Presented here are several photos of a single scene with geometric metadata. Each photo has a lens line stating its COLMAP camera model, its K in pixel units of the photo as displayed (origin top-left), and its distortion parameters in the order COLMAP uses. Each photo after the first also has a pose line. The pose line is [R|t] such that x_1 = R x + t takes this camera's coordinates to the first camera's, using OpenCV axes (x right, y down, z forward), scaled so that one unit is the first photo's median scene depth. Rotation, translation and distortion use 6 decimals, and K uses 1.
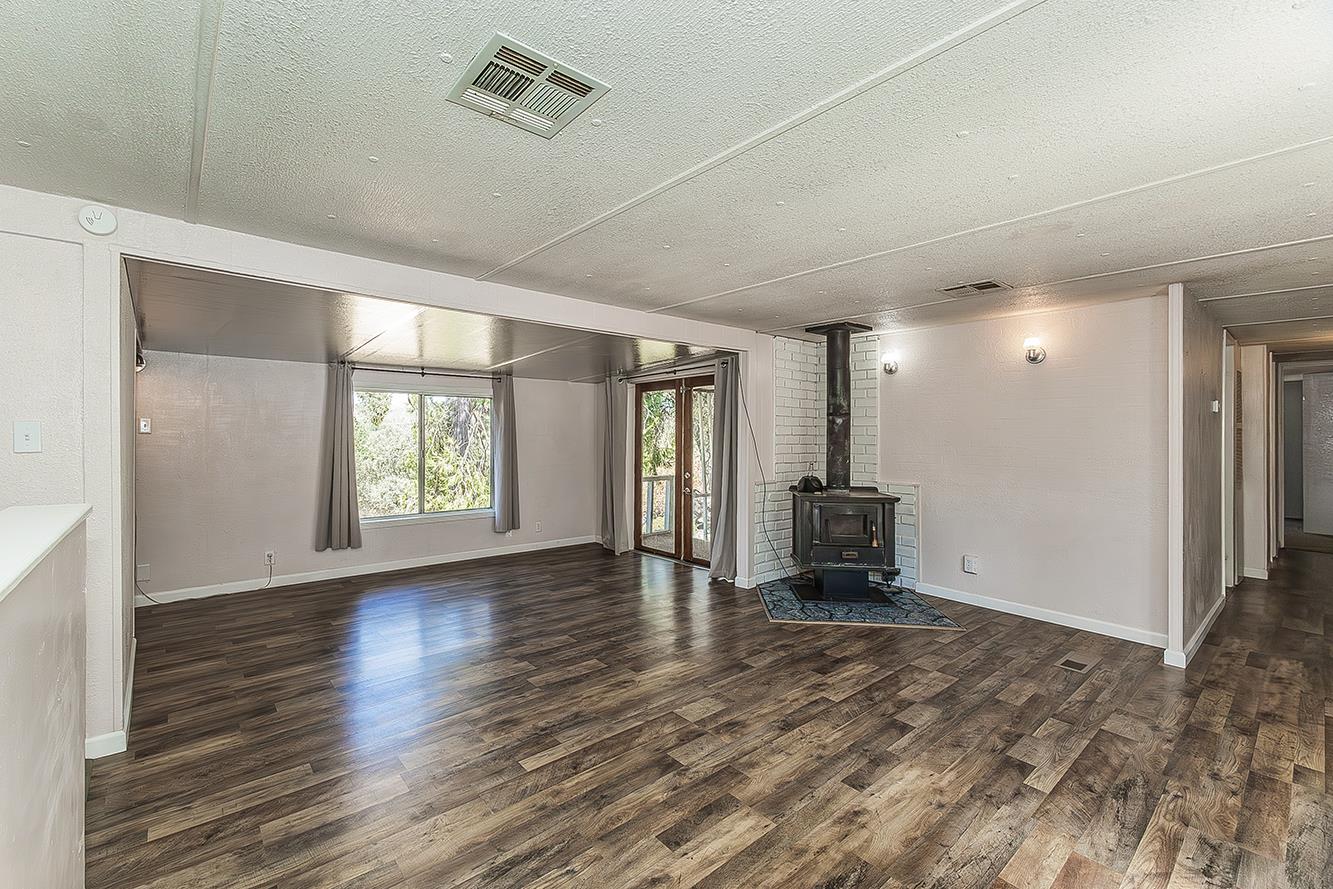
lens RADIAL K [[554.4, 0, 616.5], [0, 554.4, 426.3], [0, 0, 1]] dist [0.006903, -0.000654]
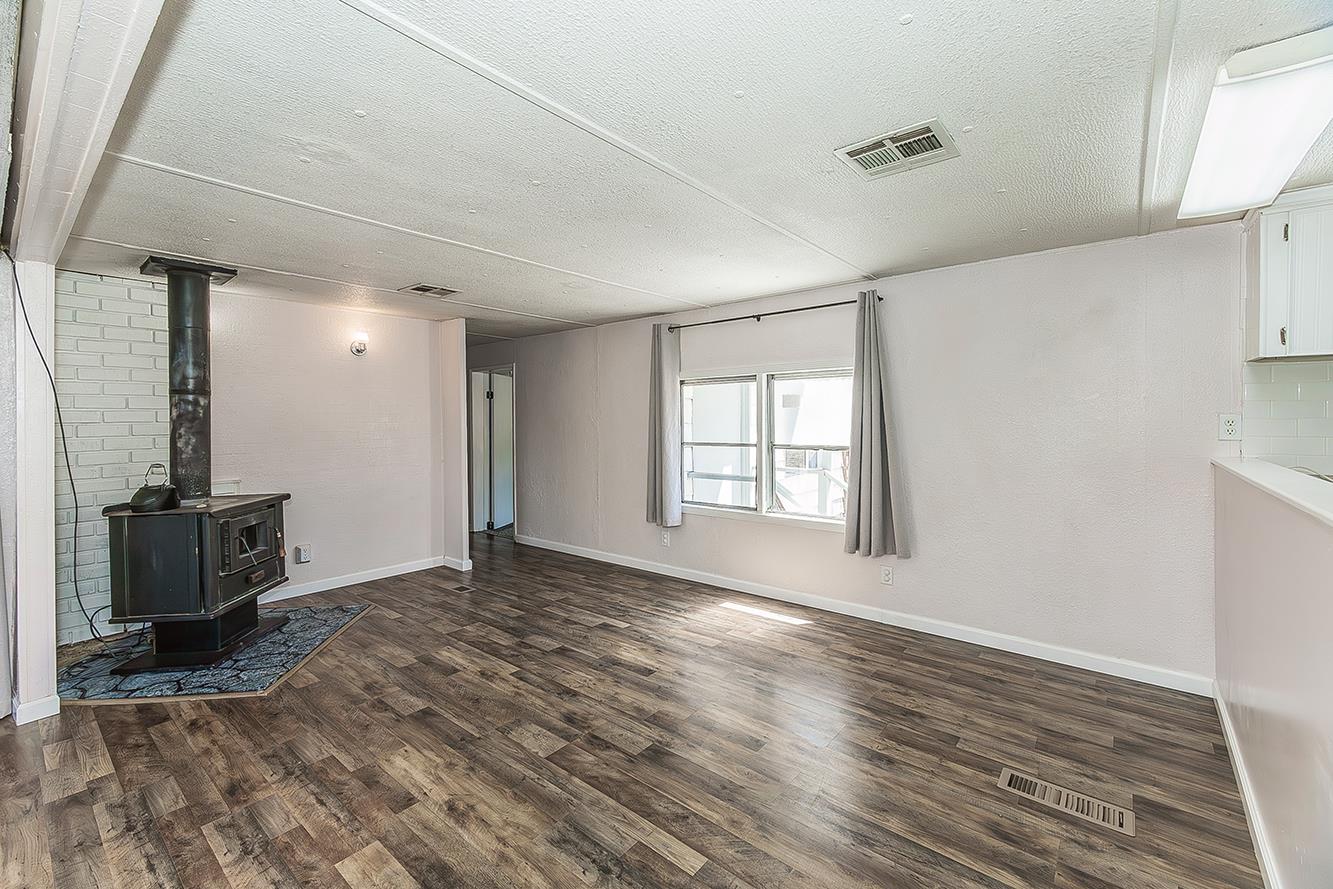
lens RADIAL K [[554.4, 0, 658.7], [0, 554.4, 440.8], [0, 0, 1]] dist [0.006903, -0.000654]
pose [[-0.201775, -0.045661, 0.978367, -0.718858], [-0.007793, 0.998956, 0.045014, 0.007969], [-0.979401, 0.001458, -0.201921, 1.008114]]
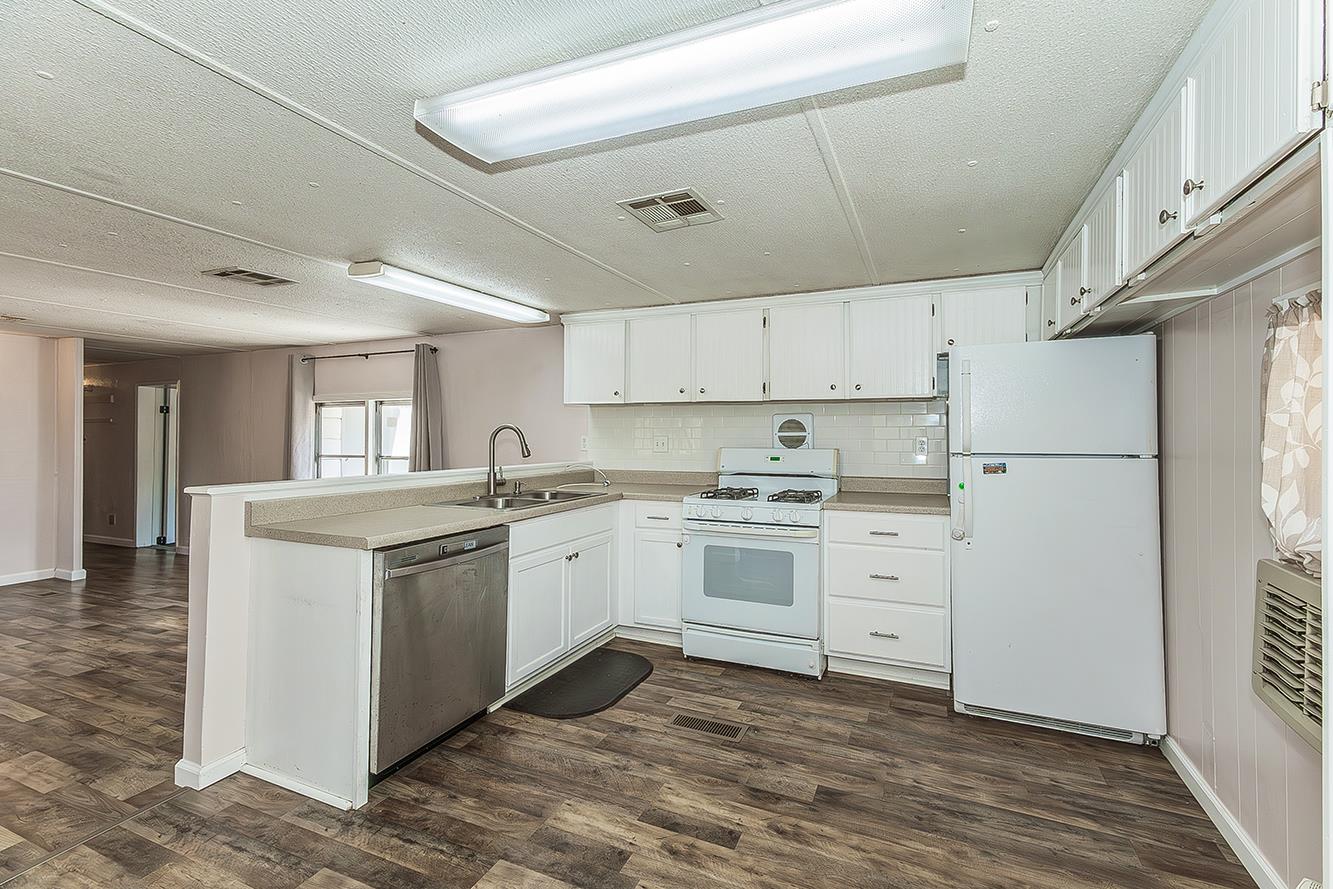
lens RADIAL K [[554.4, 0, 722.0], [0, 554.4, 434.0], [0, 0, 1]] dist [0.006903, -0.000654]
pose [[-0.500900, -0.009486, 0.865453, -1.616936], [-0.015994, 0.999871, 0.001703, -0.016662], [-0.865357, -0.012989, -0.500987, 0.283139]]
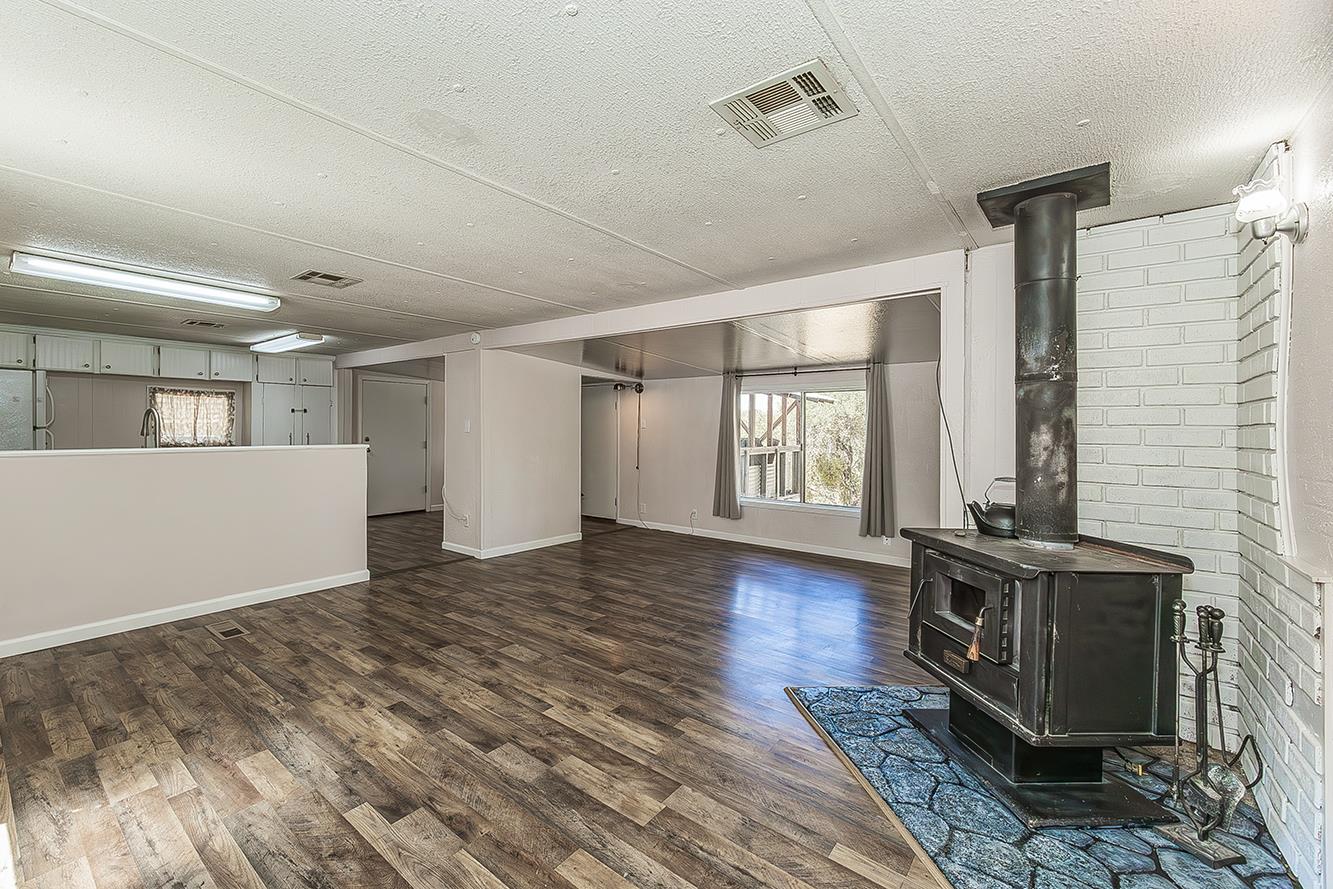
lens RADIAL K [[554.4, 0, 646.2], [0, 554.4, 430.5], [0, 0, 1]] dist [0.006903, -0.000654]
pose [[0.225758, -0.002638, -0.974180, 1.398252], [0.002469, 0.999995, -0.002135, 0.037110], [0.974180, -0.001923, 0.225763, 1.015313]]
